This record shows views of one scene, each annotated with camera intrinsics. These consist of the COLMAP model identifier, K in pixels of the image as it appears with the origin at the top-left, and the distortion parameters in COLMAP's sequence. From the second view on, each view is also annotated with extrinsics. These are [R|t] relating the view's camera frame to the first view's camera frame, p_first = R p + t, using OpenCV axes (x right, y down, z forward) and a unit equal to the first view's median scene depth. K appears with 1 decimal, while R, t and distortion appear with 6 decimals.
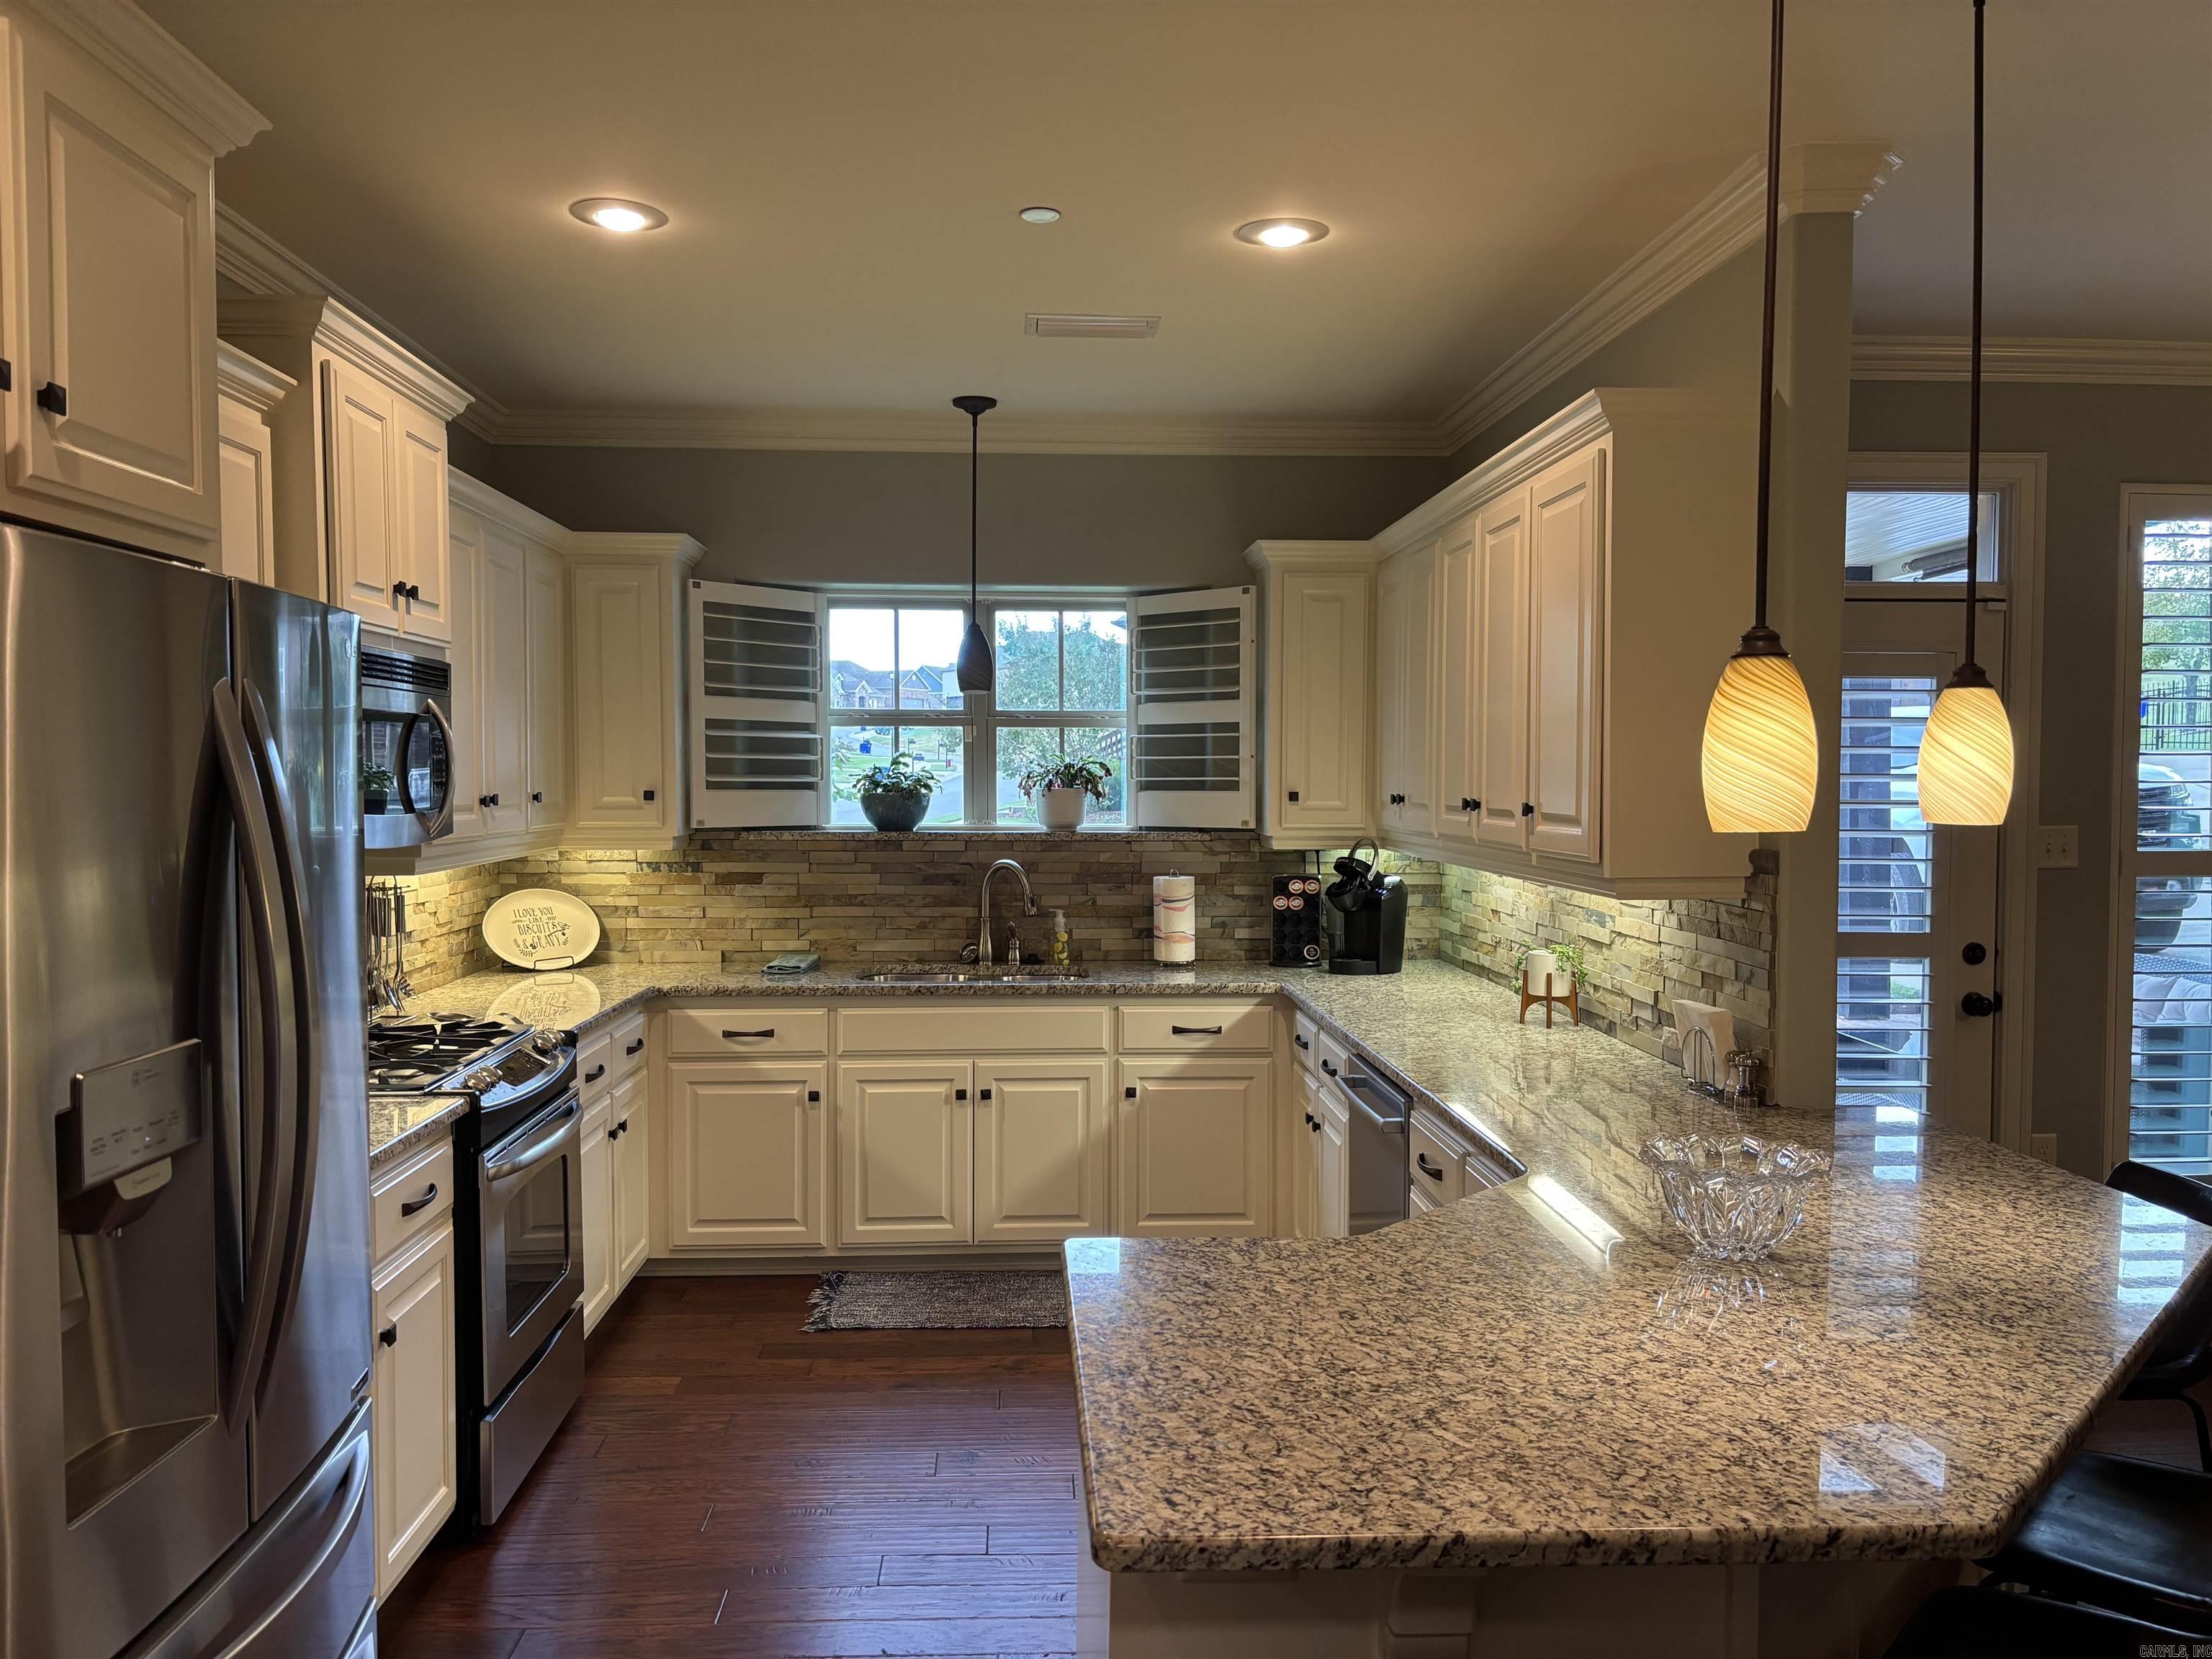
lens RADIAL K [[1666.2, 0, 1101.4], [0, 1666.2, 850.7], [0, 0, 1]] dist [0.045691, -0.061119]
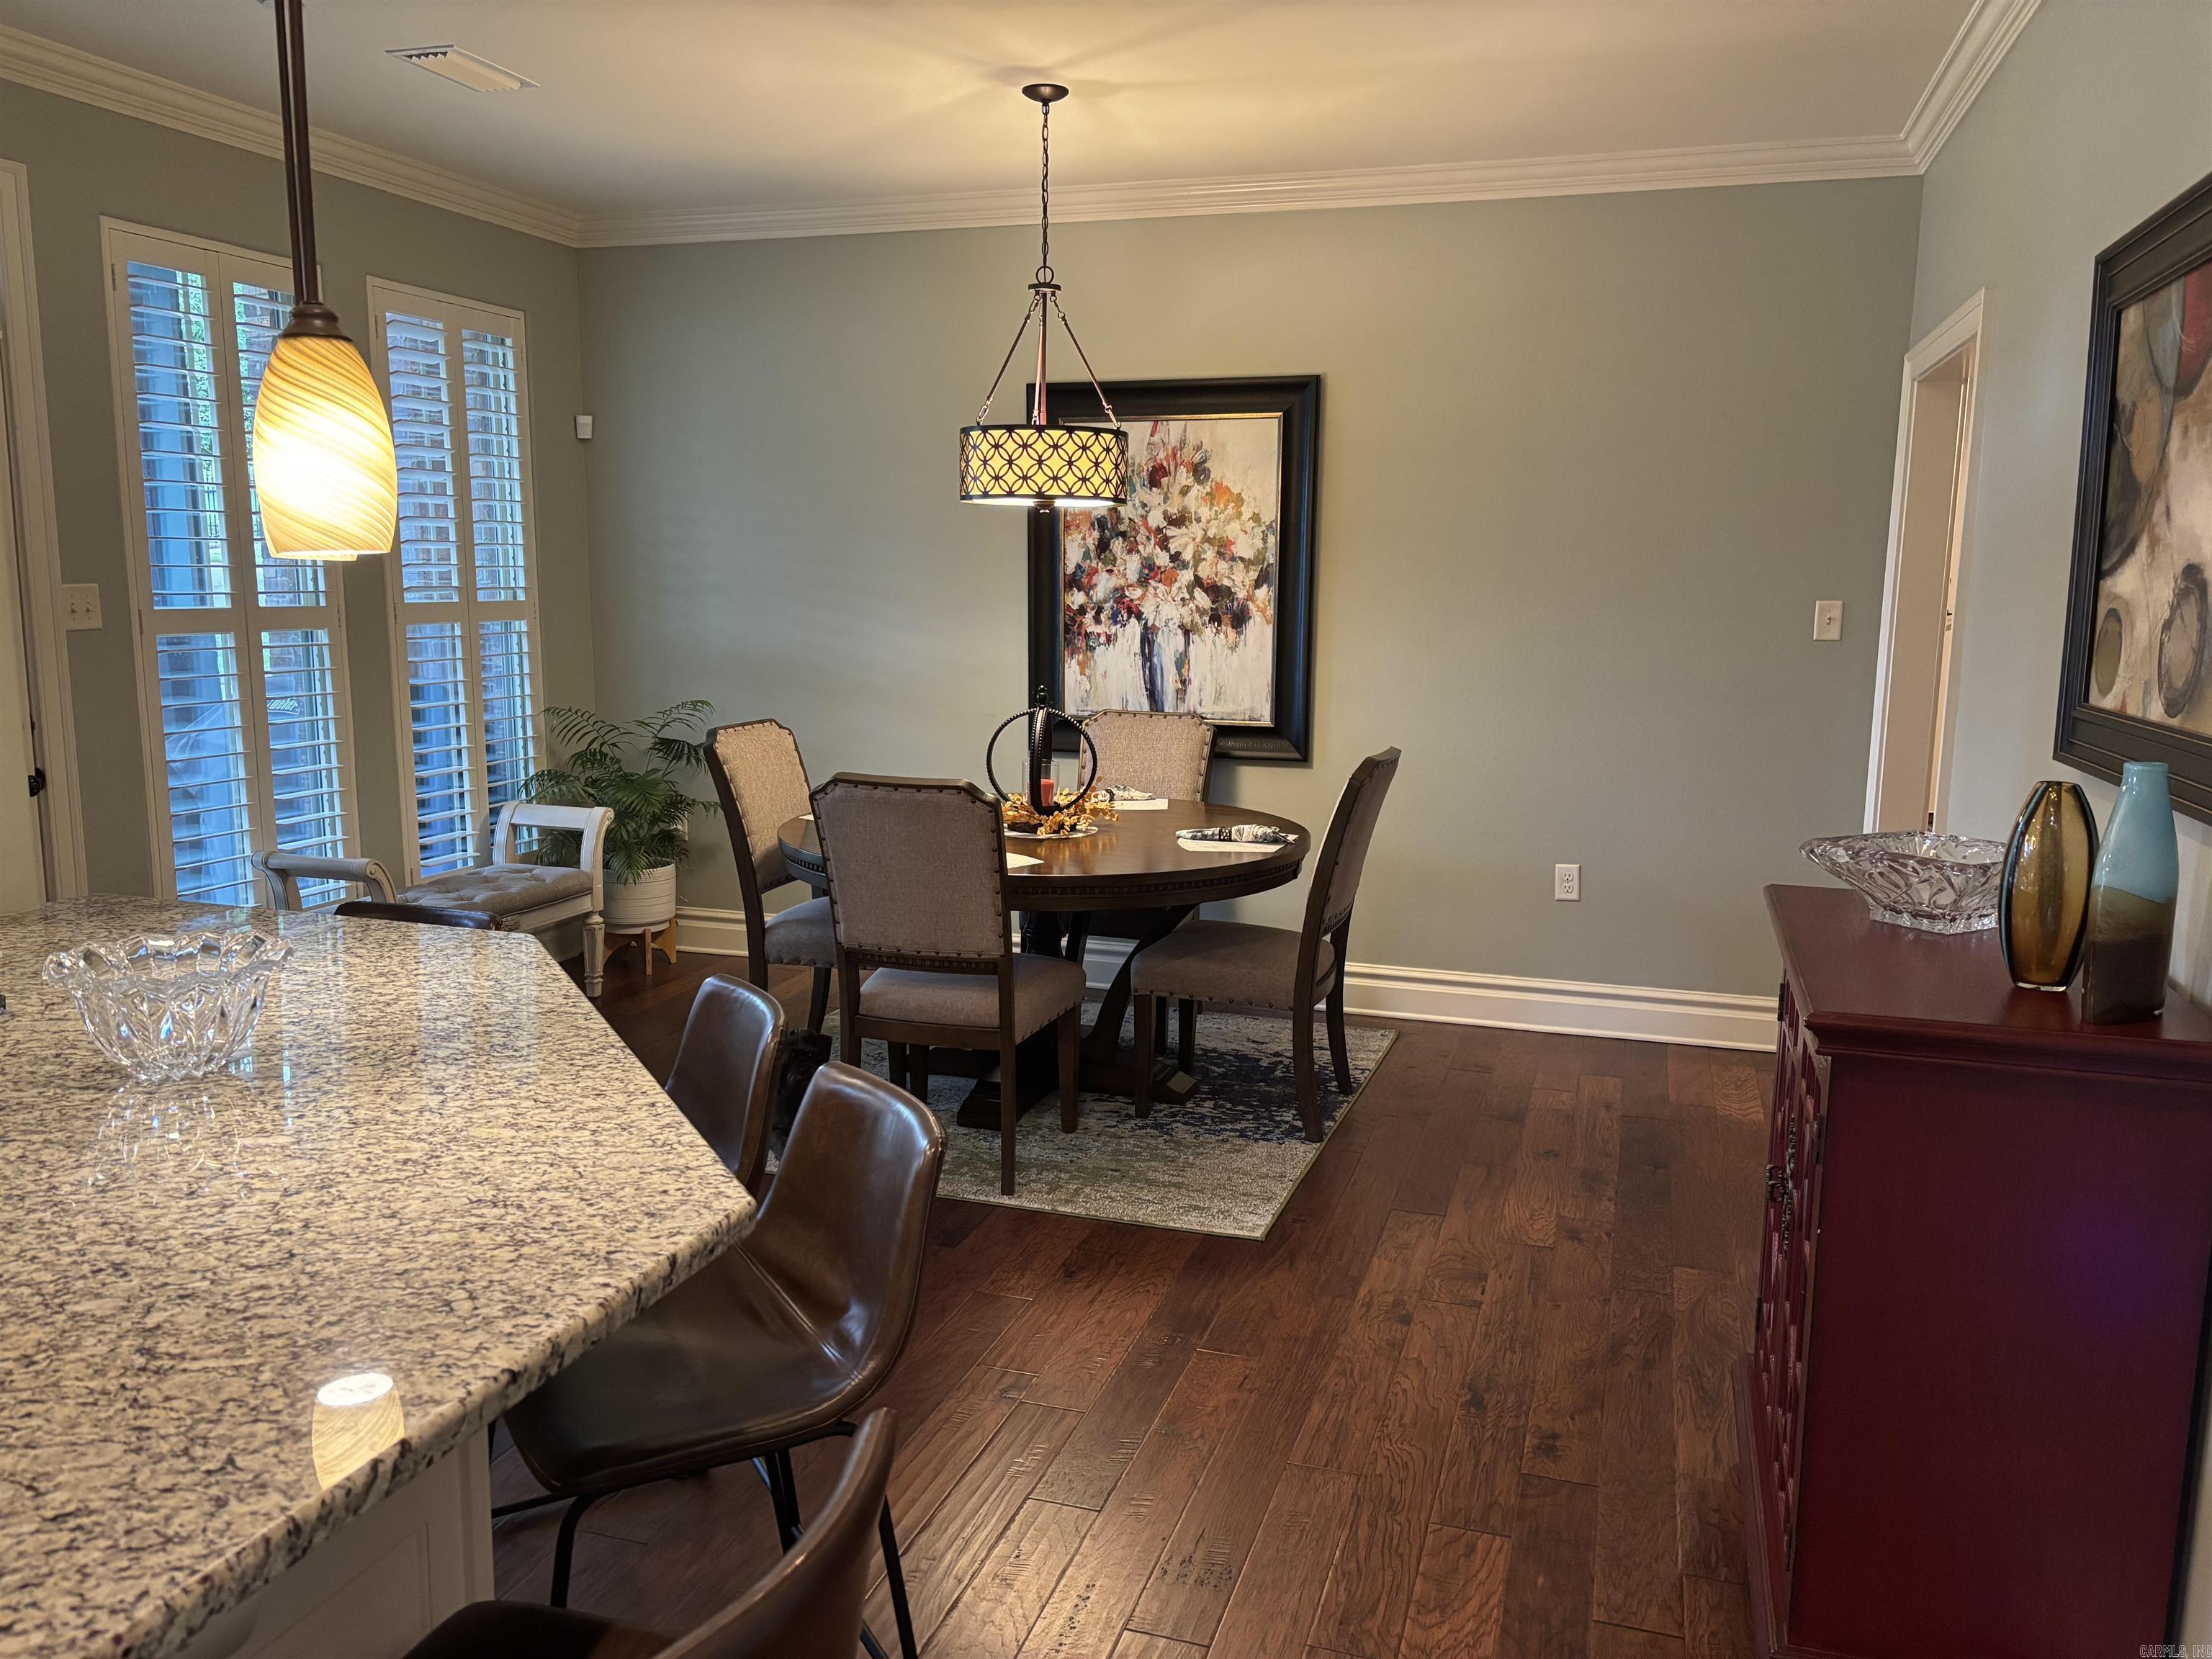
lens RADIAL K [[1666.2, 0, 1113.4], [0, 1666.2, 838.5], [0, 0, 1]] dist [0.045691, -0.061119]
pose [[0.353469, -0.146777, 0.923859, -0.130644], [0.032946, 0.988954, 0.144513, 0.010742], [-0.934866, -0.020643, 0.354400, 0.157551]]
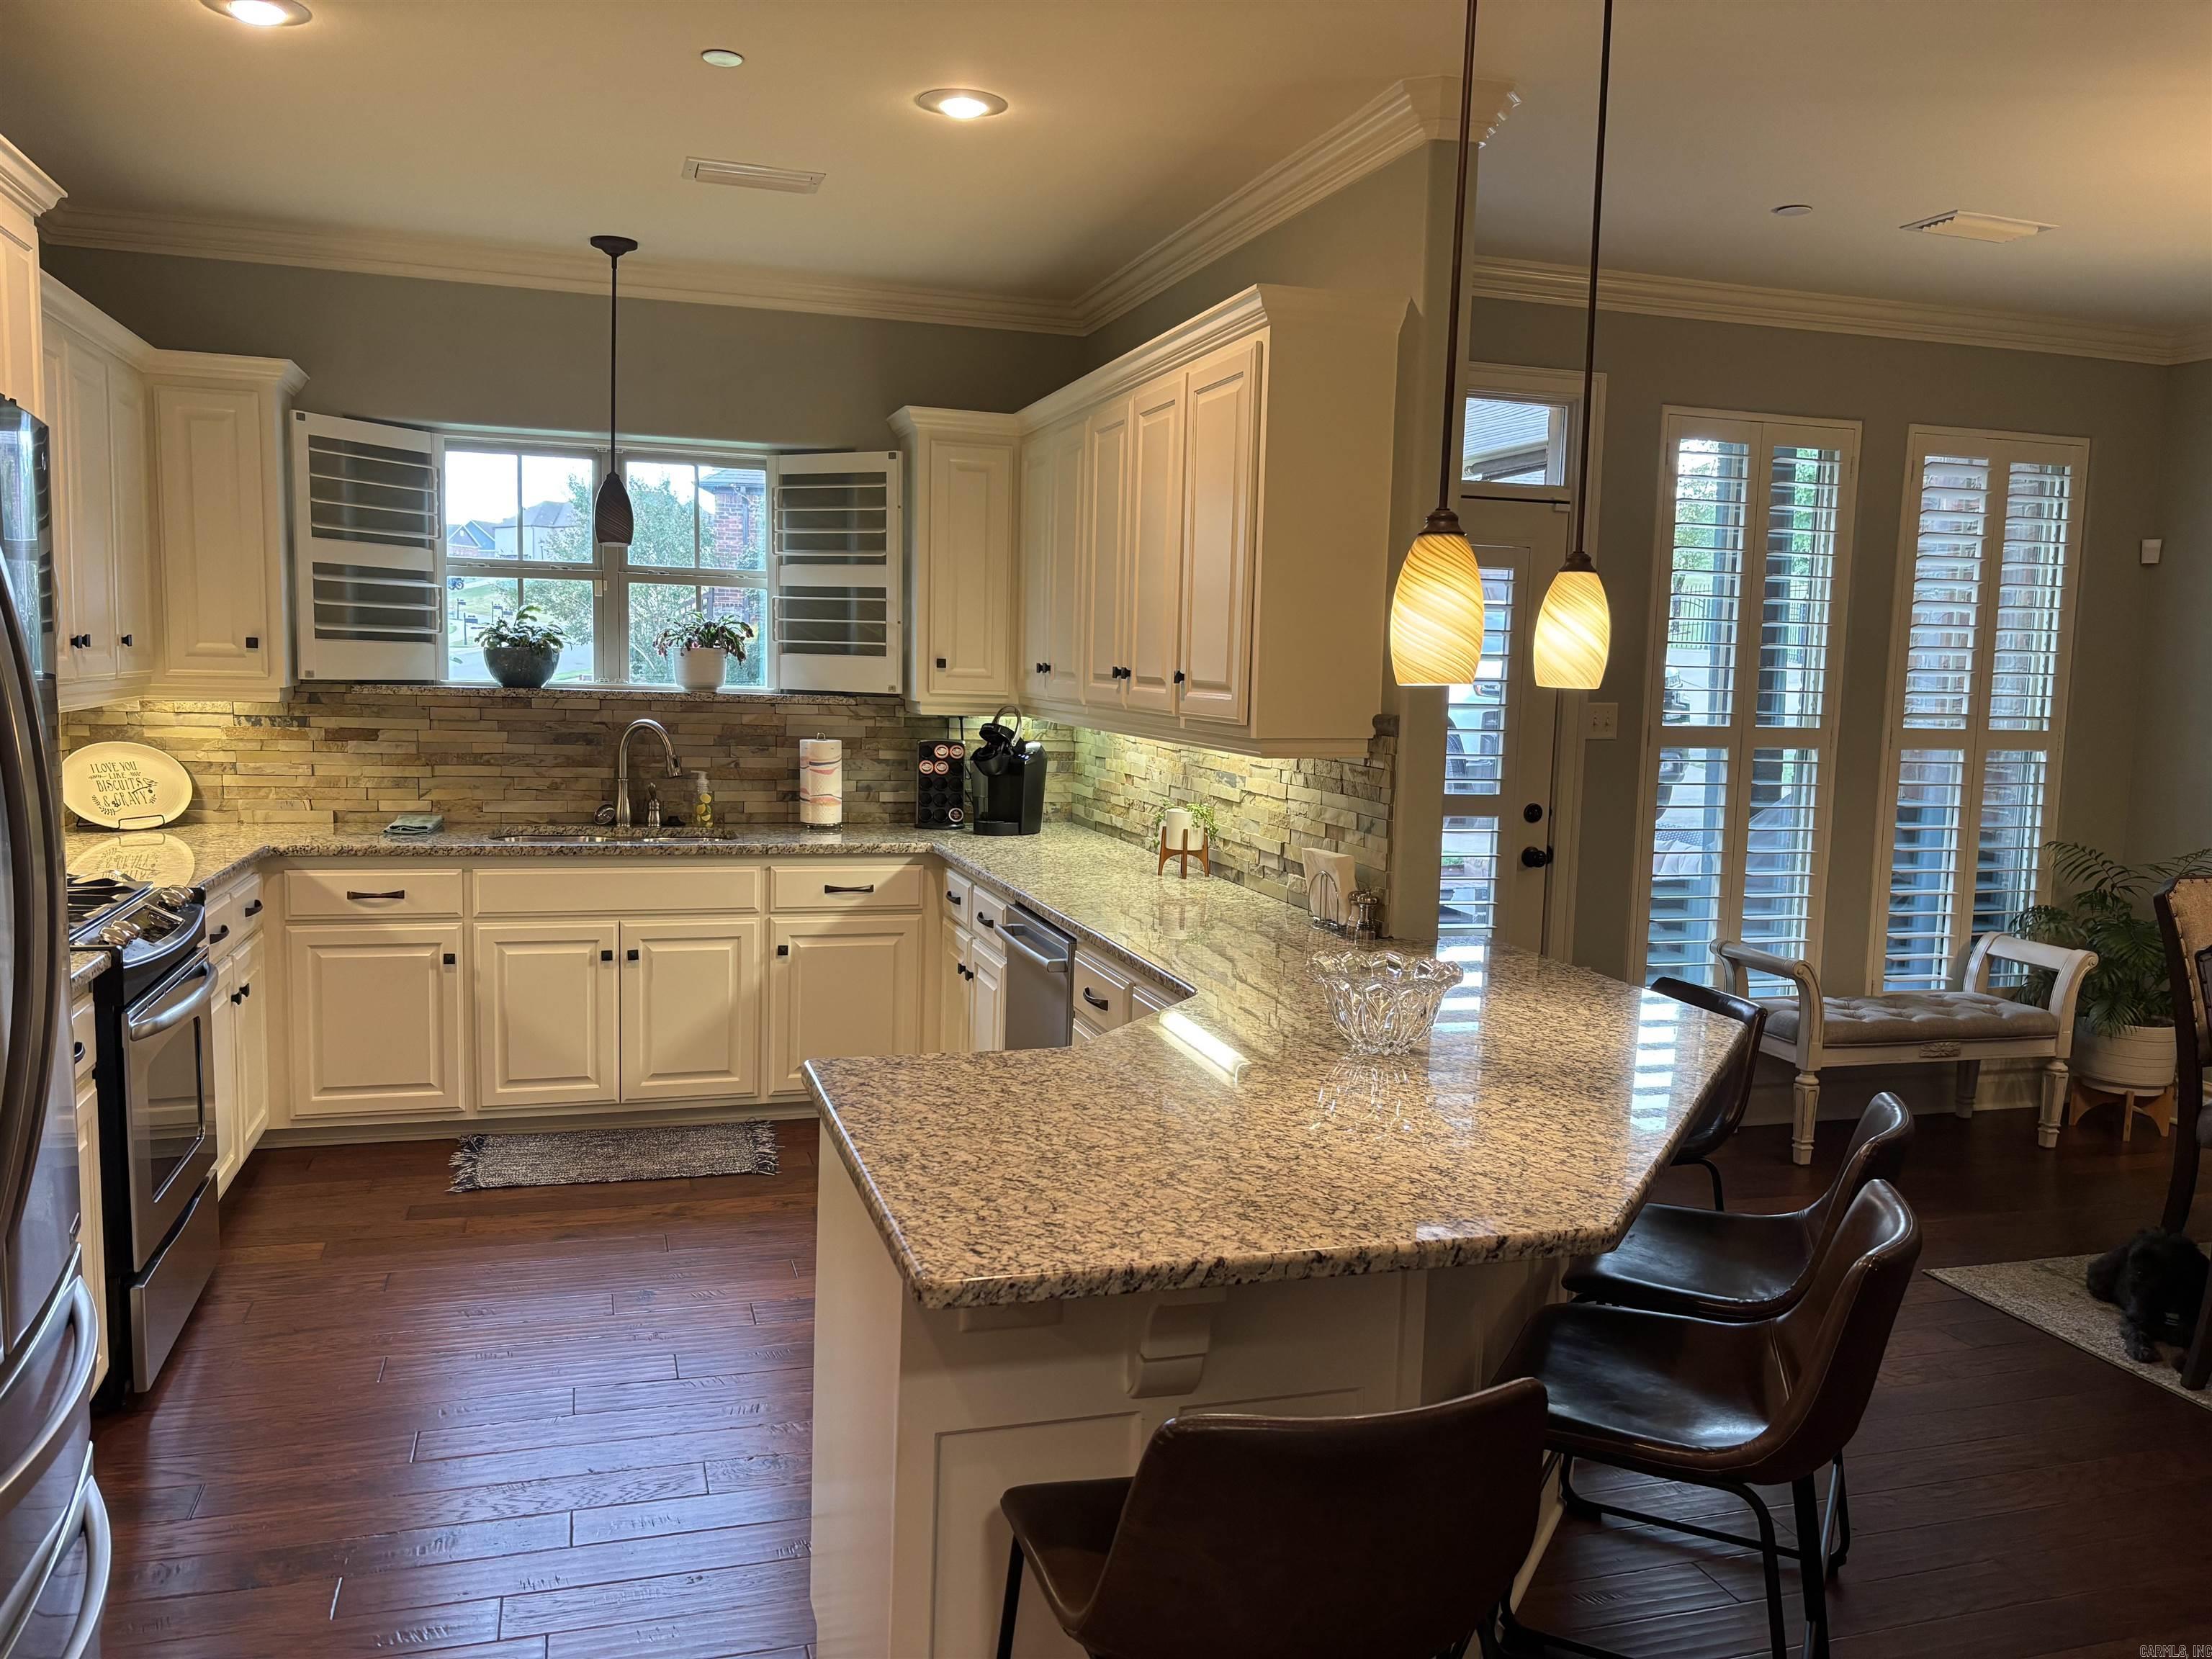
lens RADIAL K [[1666.2, 0, 1099.8], [0, 1666.2, 849.8], [0, 0, 1]] dist [0.045691, -0.061119]
pose [[0.968708, -0.002646, 0.248189, -0.062068], [-0.015286, 0.997409, 0.070295, 0.012457], [-0.247732, -0.071889, 0.966158, -0.042088]]
